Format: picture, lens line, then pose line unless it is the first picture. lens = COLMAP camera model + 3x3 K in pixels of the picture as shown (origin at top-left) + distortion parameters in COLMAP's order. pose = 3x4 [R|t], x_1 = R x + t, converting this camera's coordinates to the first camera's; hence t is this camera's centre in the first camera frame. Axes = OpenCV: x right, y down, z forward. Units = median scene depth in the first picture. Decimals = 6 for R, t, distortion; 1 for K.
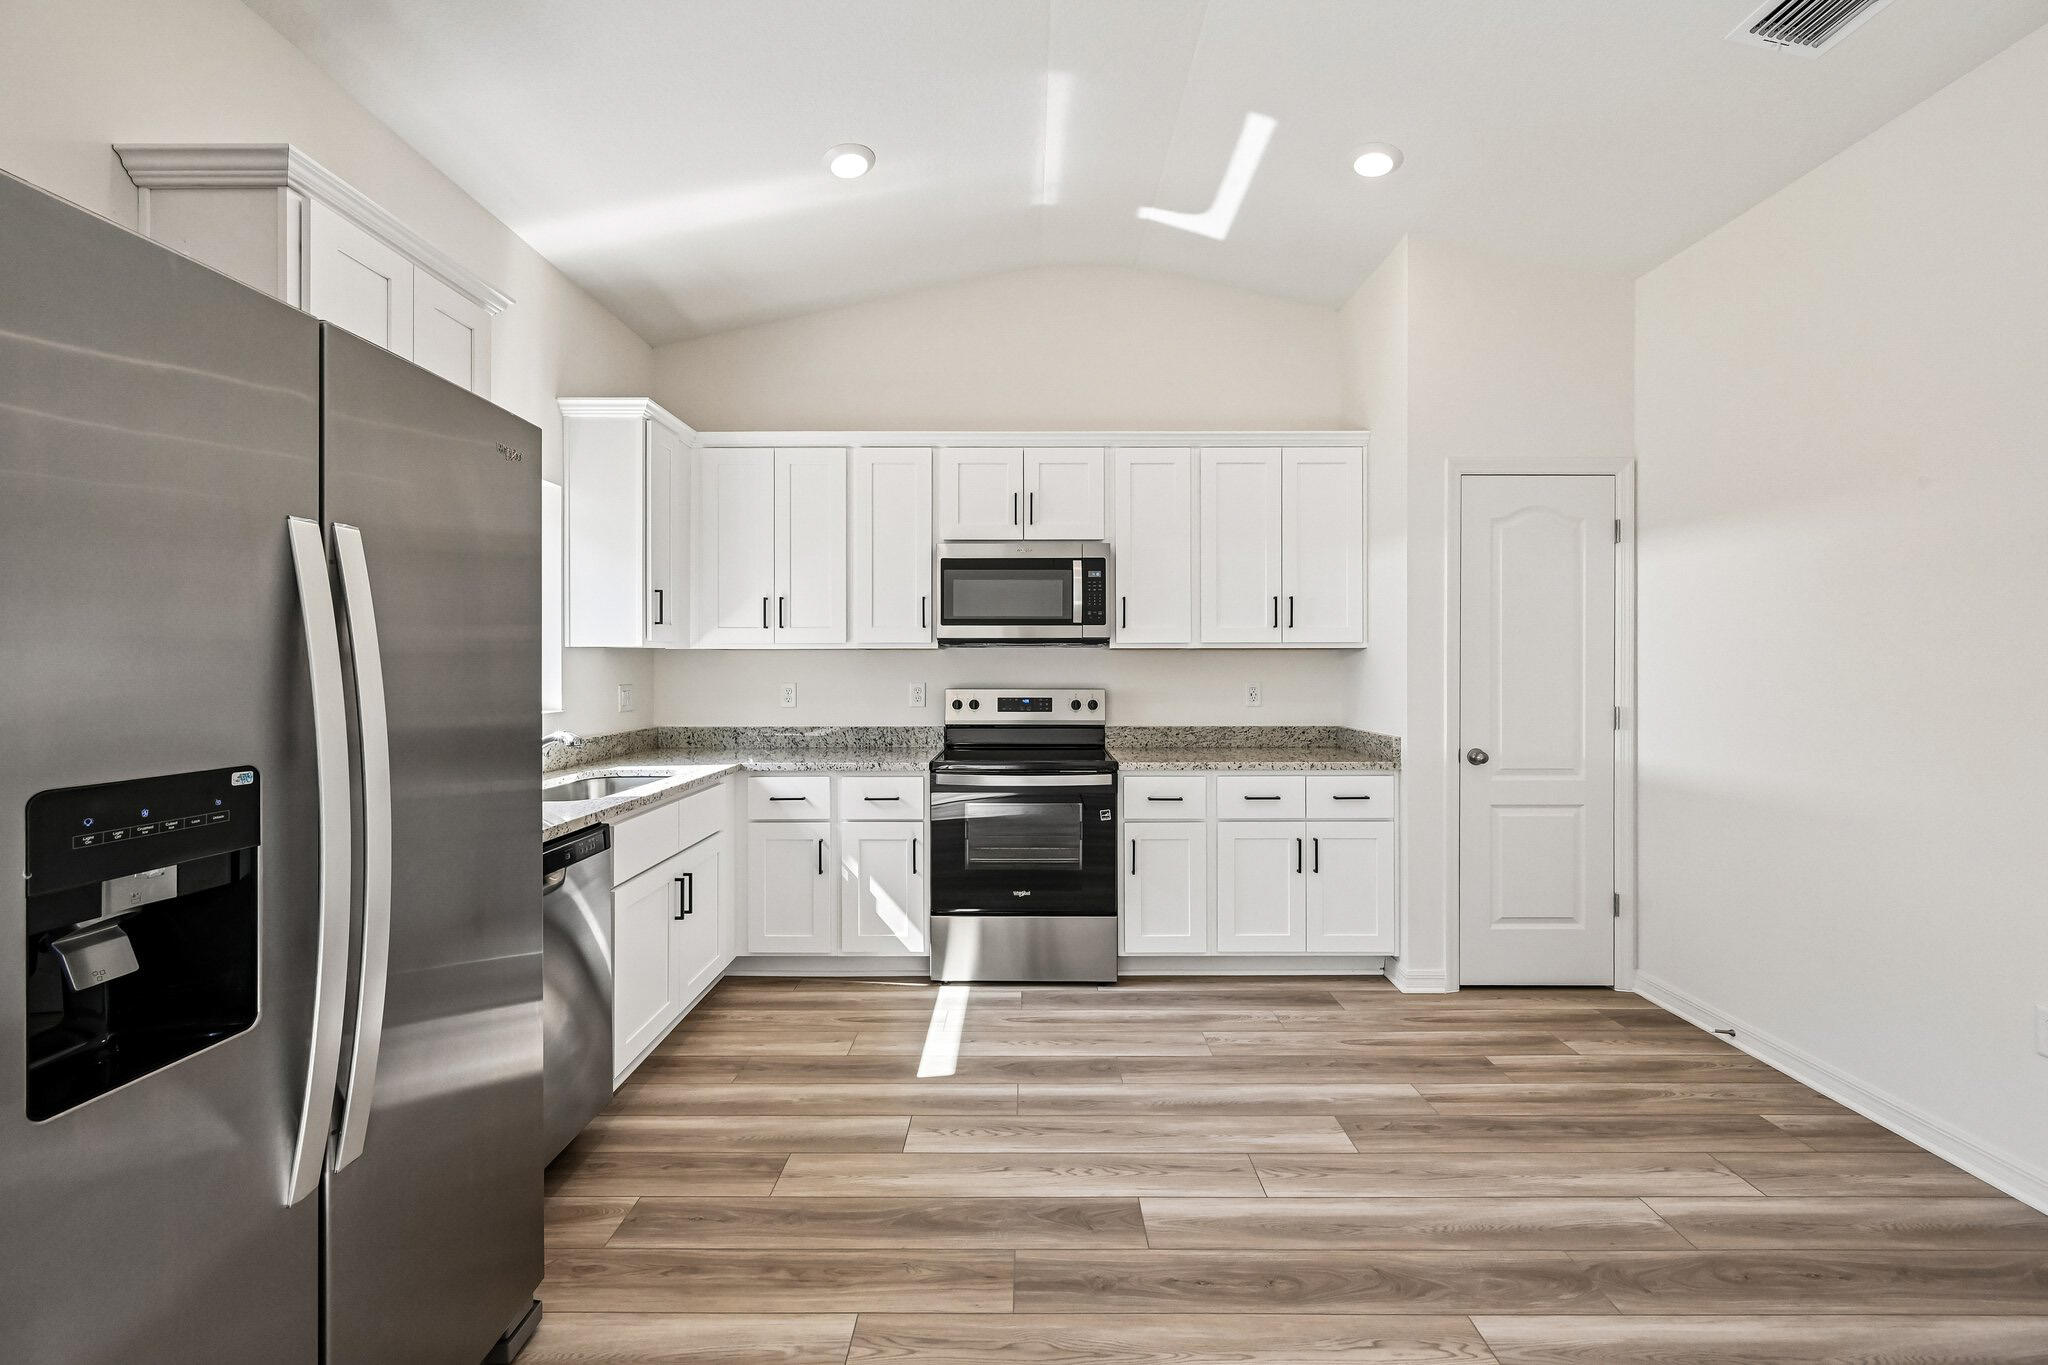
lens RADIAL K [[816.0, 0, 1025.9], [0, 816.0, 667.3], [0, 0, 1]] dist [-0.001022, 0.000424]
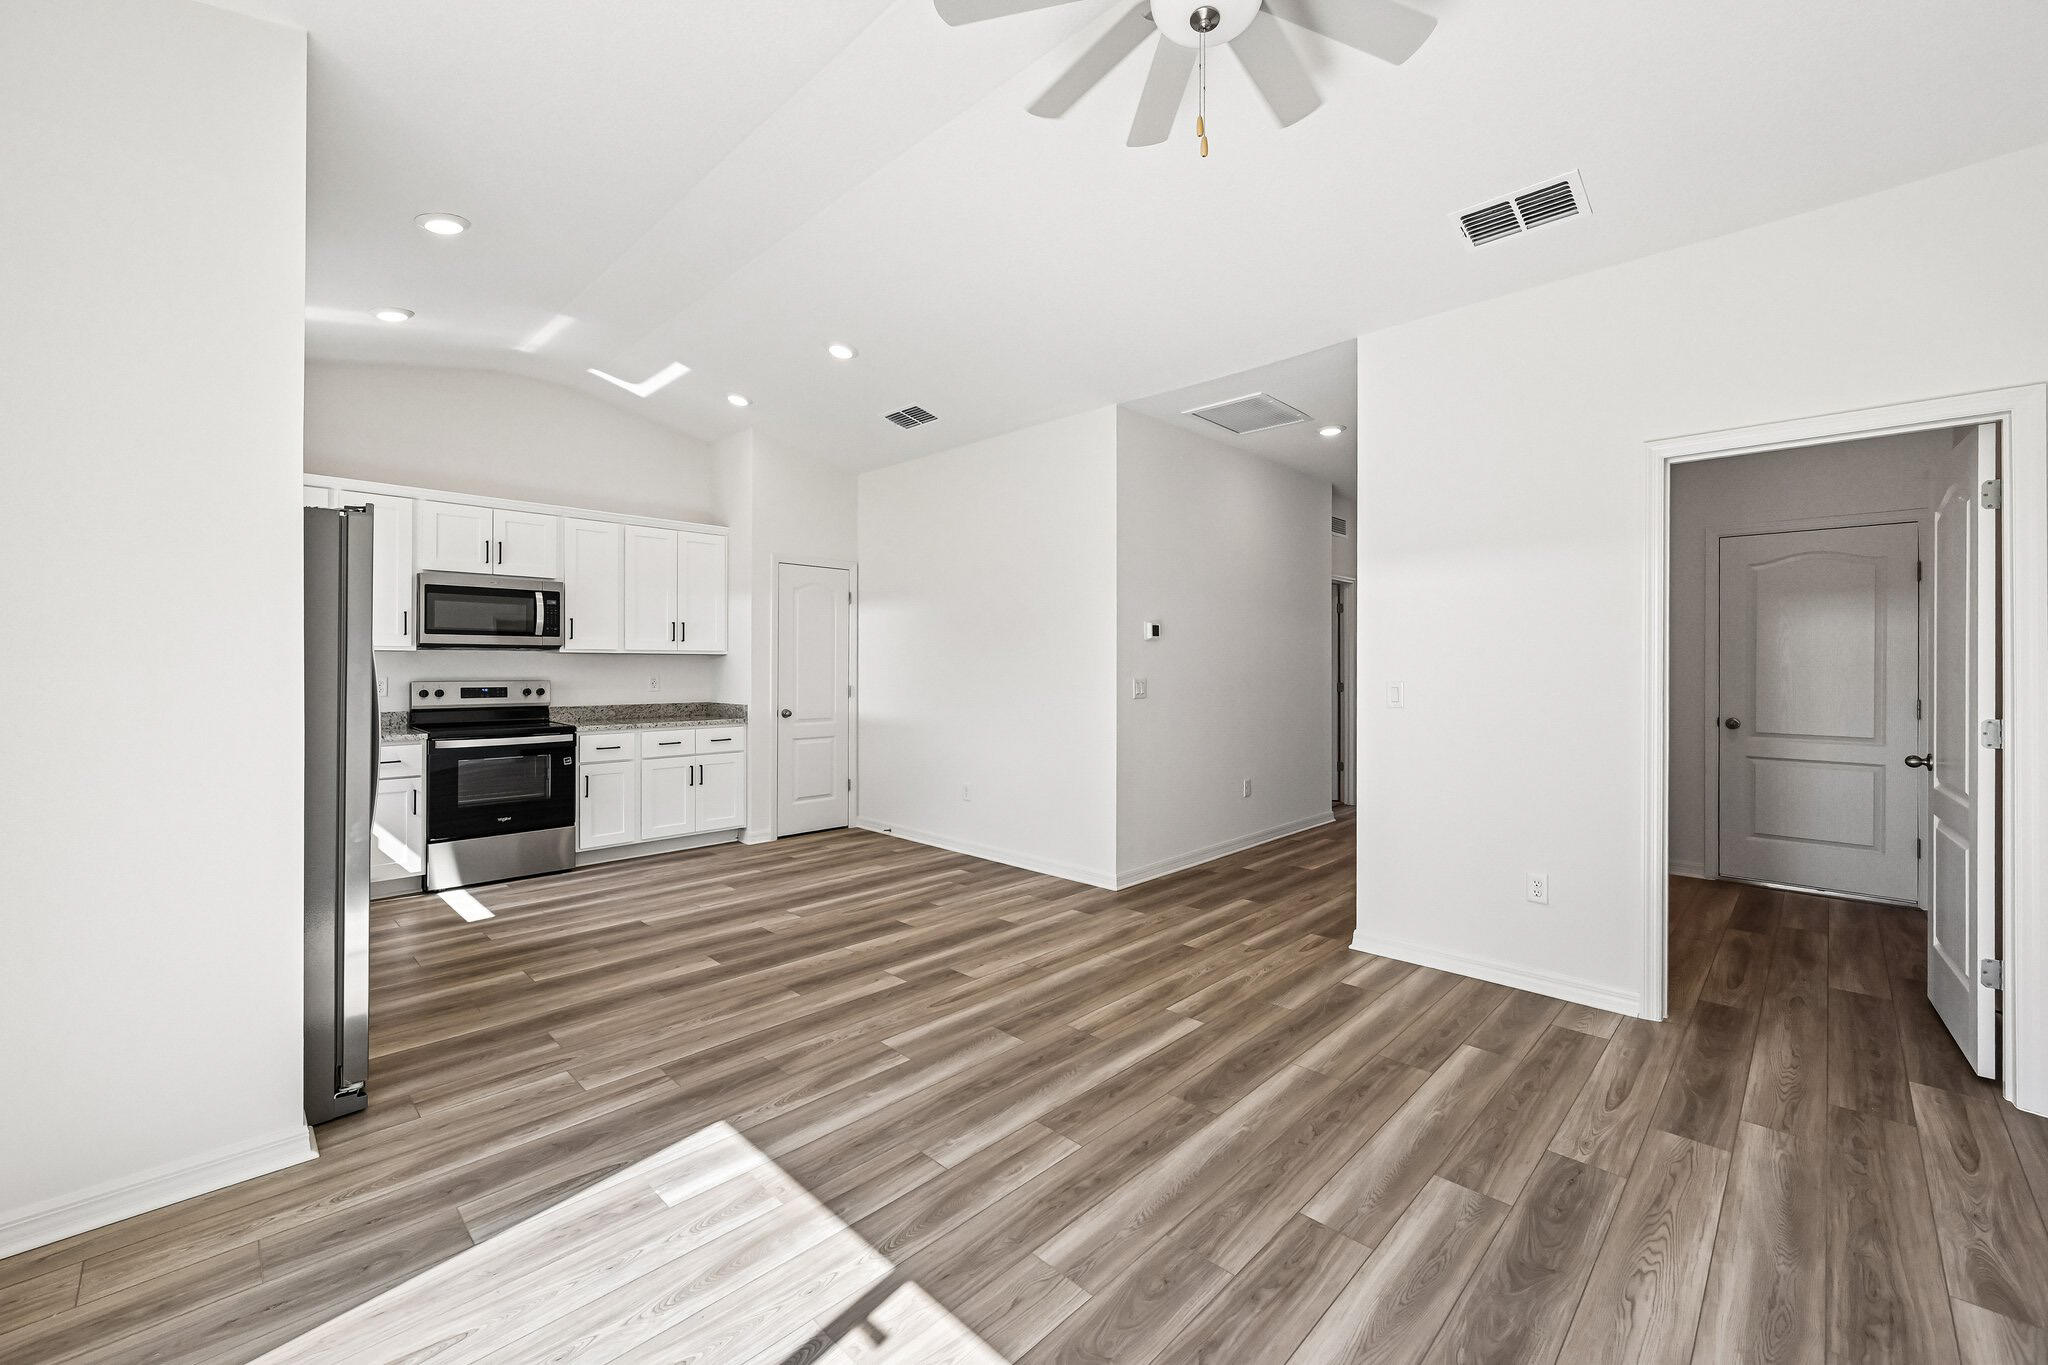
lens RADIAL K [[816.0, 0, 1029.7], [0, 816.0, 663.6], [0, 0, 1]] dist [-0.001022, 0.000424]
pose [[0.695653, 0.004307, 0.718365, -0.414339], [-0.001782, 0.999989, -0.004270, 0.002160], [-0.718375, 0.001690, 0.695654, -0.722397]]
